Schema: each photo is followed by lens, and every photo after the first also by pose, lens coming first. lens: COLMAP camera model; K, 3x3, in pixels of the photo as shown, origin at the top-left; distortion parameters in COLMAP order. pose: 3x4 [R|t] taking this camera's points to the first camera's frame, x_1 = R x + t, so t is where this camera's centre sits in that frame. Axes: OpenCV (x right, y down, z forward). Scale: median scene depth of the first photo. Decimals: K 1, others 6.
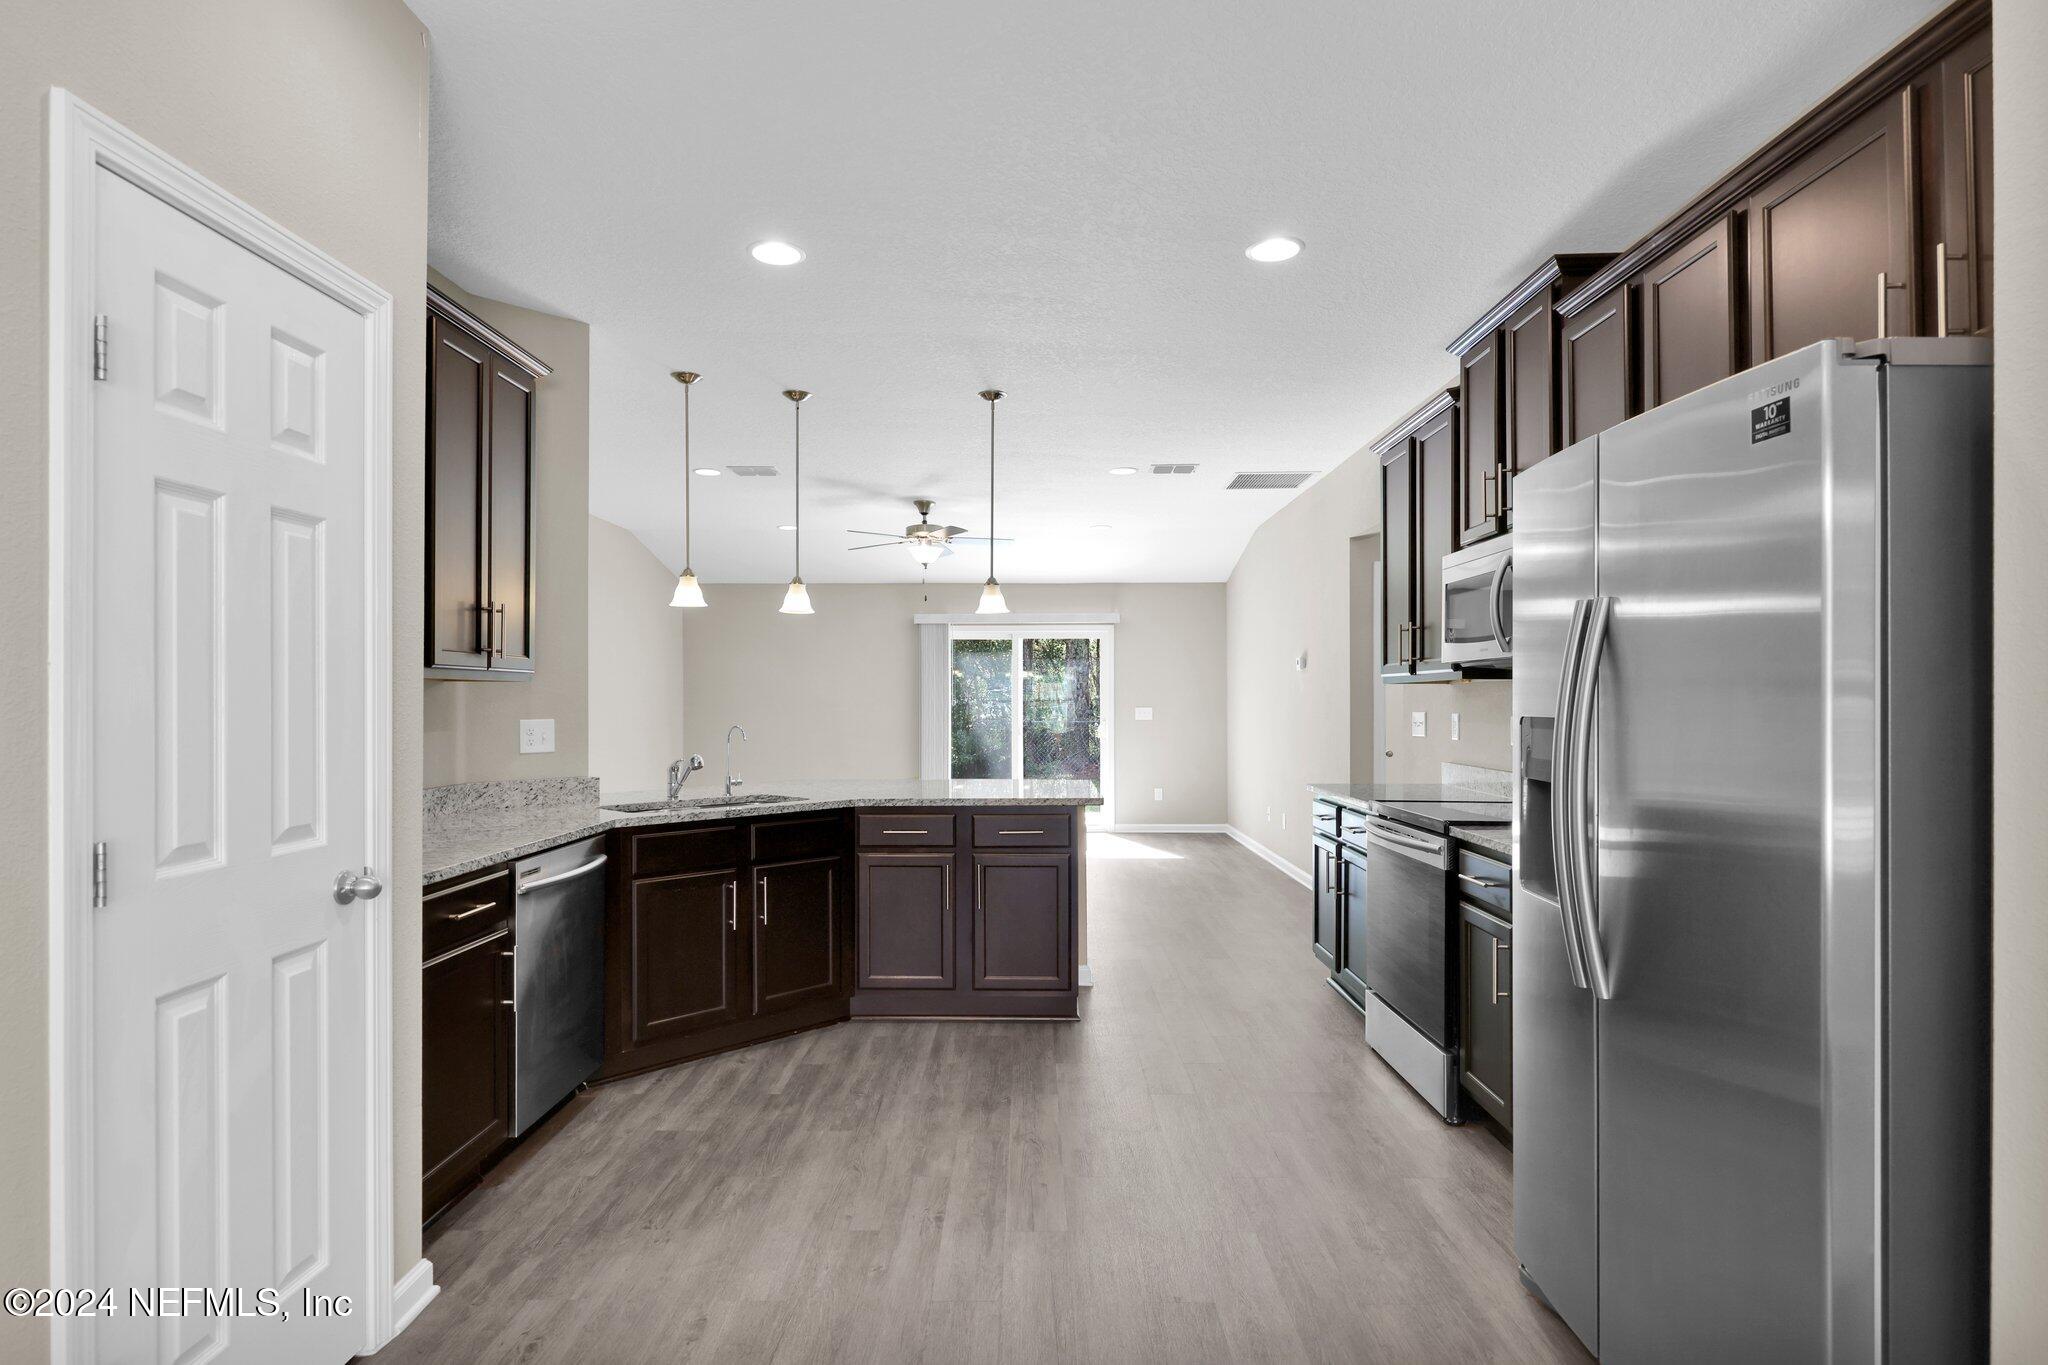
lens RADIAL K [[919.8, 0, 1024.0], [0, 919.8, 682.5], [0, 0, 1]] dist [0.000231, -0.000189]
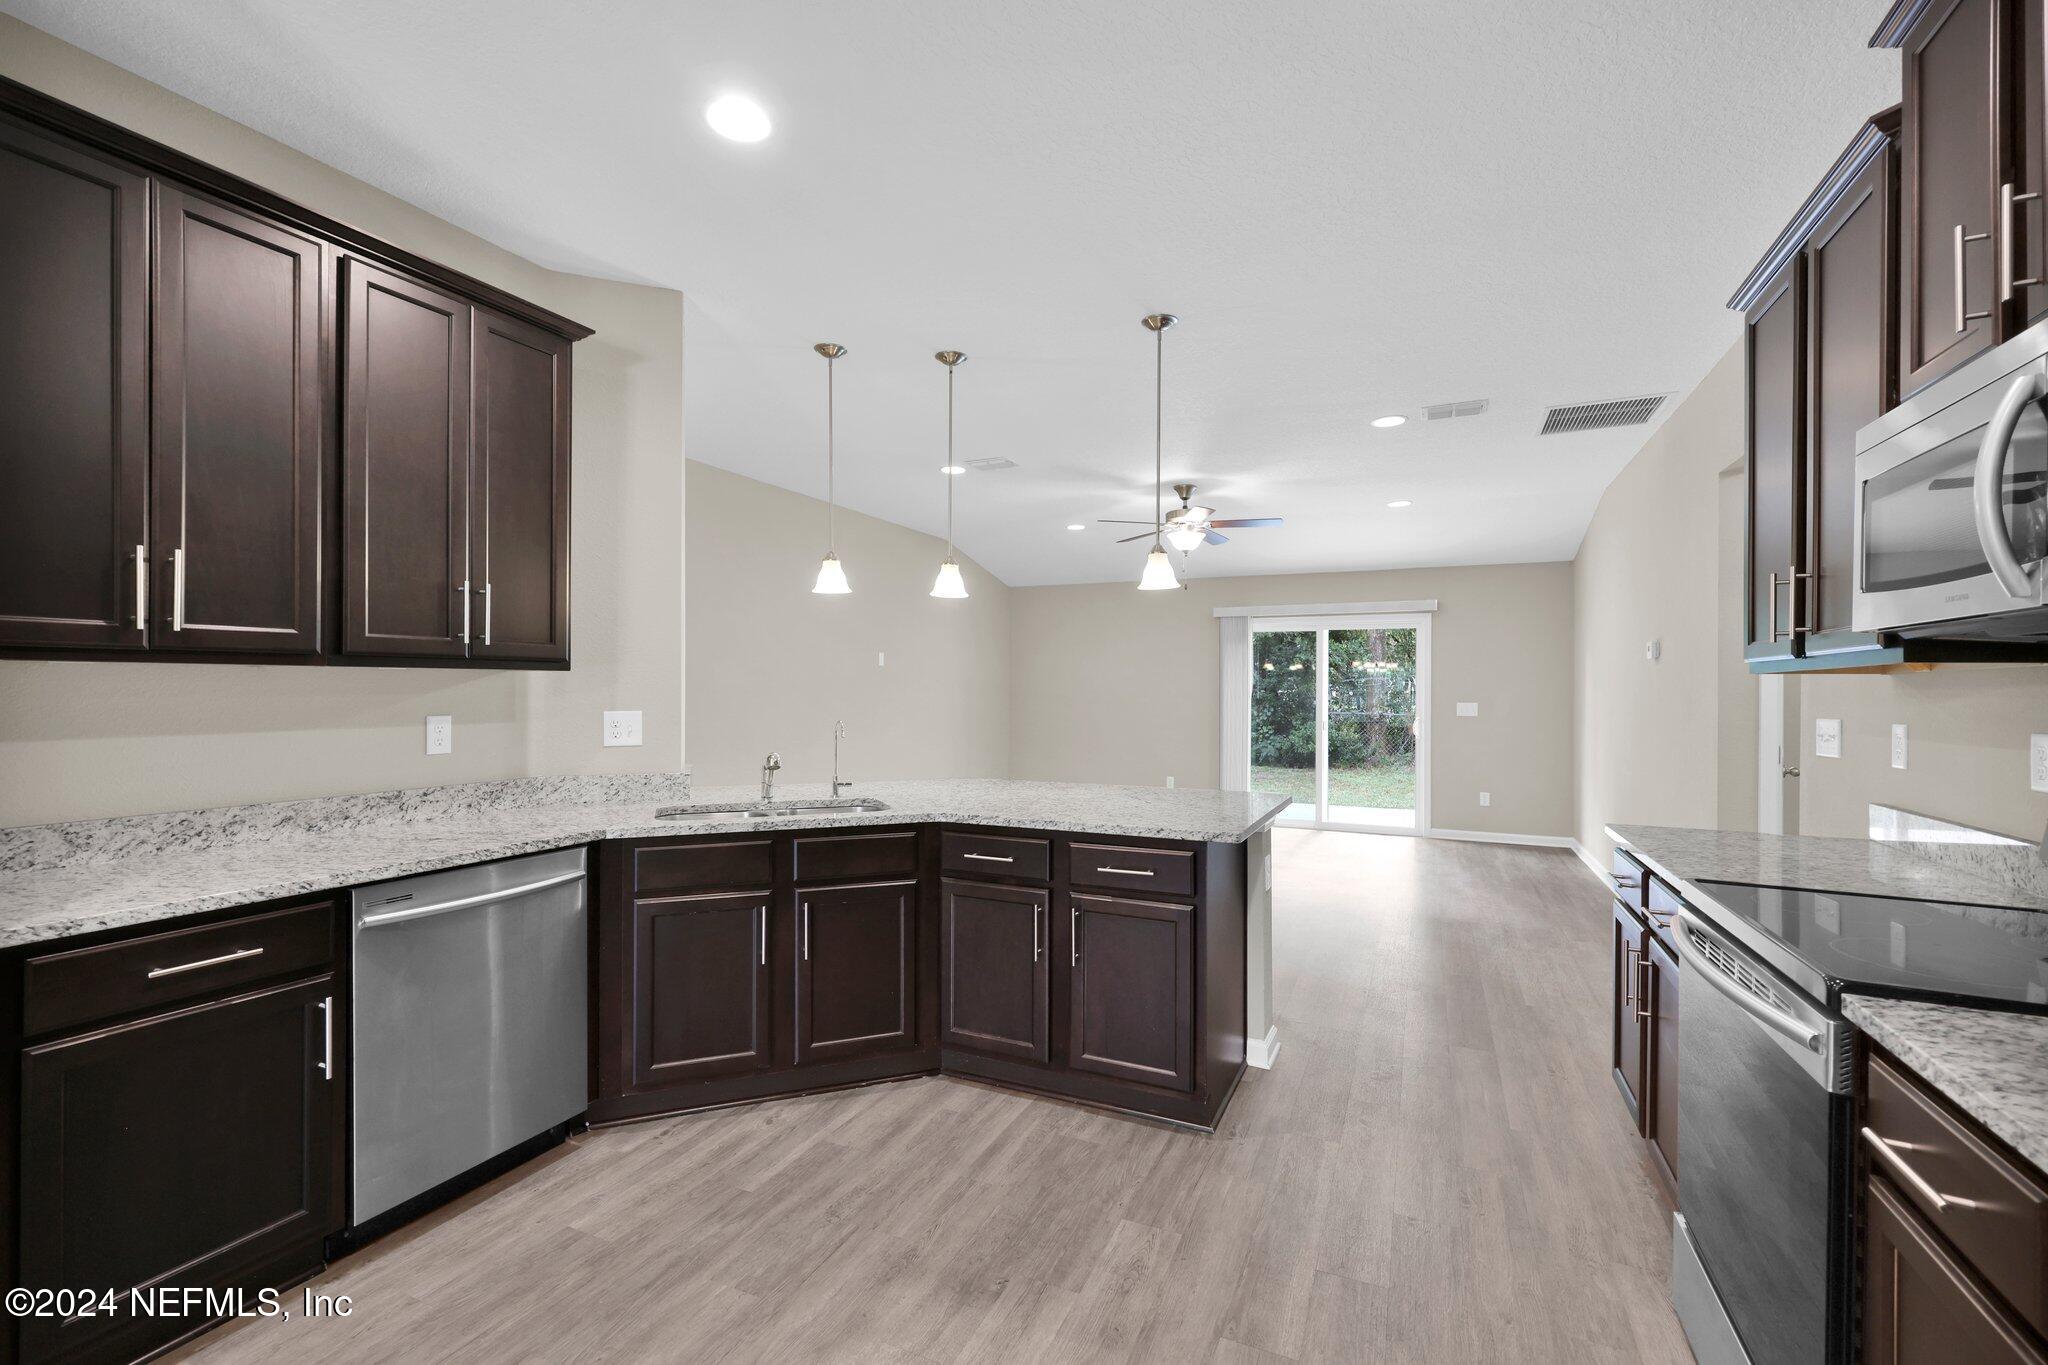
lens RADIAL K [[836.2, 0, 1024.0], [0, 836.2, 682.5], [0, 0, 1]] dist [0.000613, -0.000511]
pose [[0.926713, 0.002797, -0.375760, 0.180225], [0.000407, 0.999964, 0.008445, 0.003351], [0.375770, -0.007979, 0.926679, 0.349415]]
